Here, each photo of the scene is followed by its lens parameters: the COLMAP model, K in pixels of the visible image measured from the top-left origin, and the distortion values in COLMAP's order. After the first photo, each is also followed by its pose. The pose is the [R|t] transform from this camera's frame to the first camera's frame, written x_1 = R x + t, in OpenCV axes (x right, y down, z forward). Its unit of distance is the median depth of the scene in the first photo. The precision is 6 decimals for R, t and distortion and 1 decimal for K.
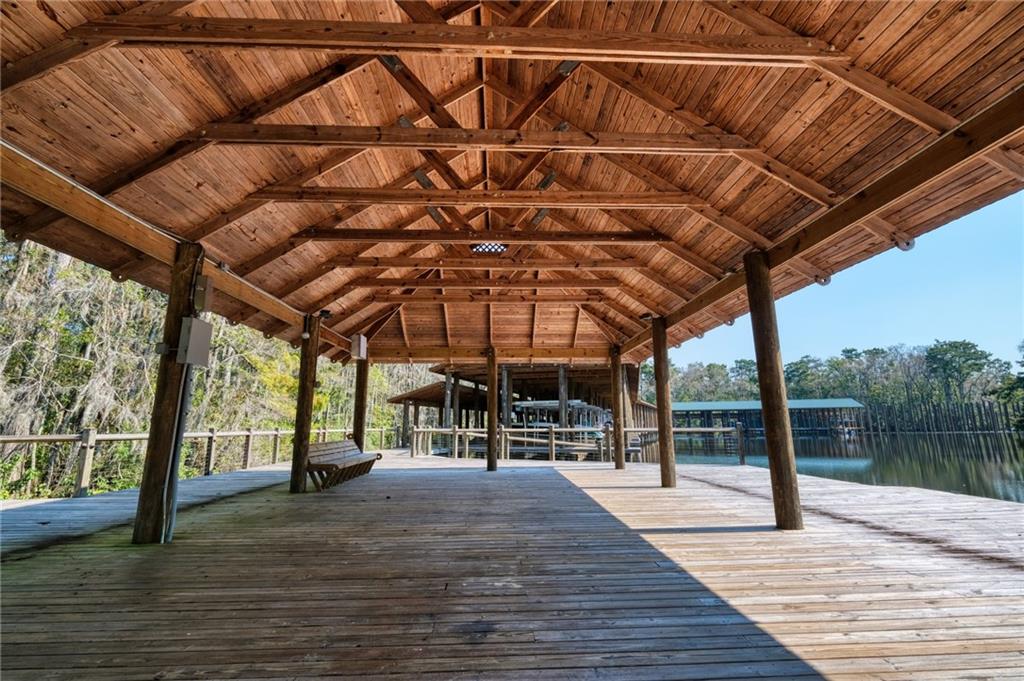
lens RADIAL K [[447.7, 0, 512.0], [0, 447.7, 340.5], [0, 0, 1]] dist [-0.002206, 0.000147]
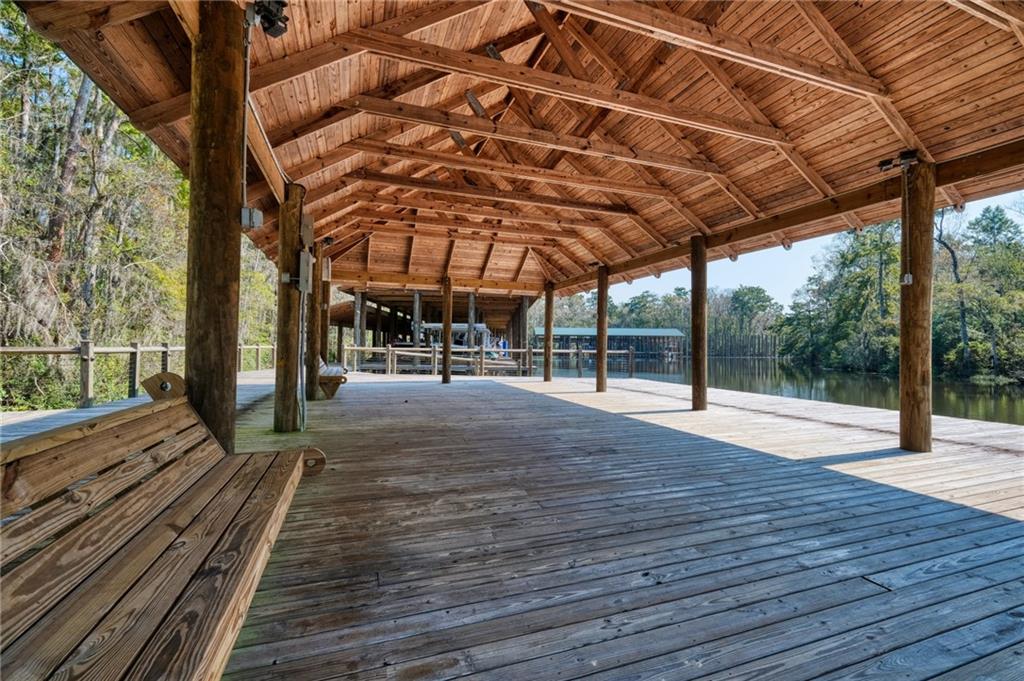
lens RADIAL K [[447.7, 0, 512.0], [0, 447.7, 340.5], [0, 0, 1]] dist [-0.002206, 0.000147]
pose [[0.953787, 0.022589, 0.299632, -0.241323], [-0.074199, 0.983996, 0.162008, -0.023302], [-0.291177, -0.176753, 0.940199, -0.139138]]
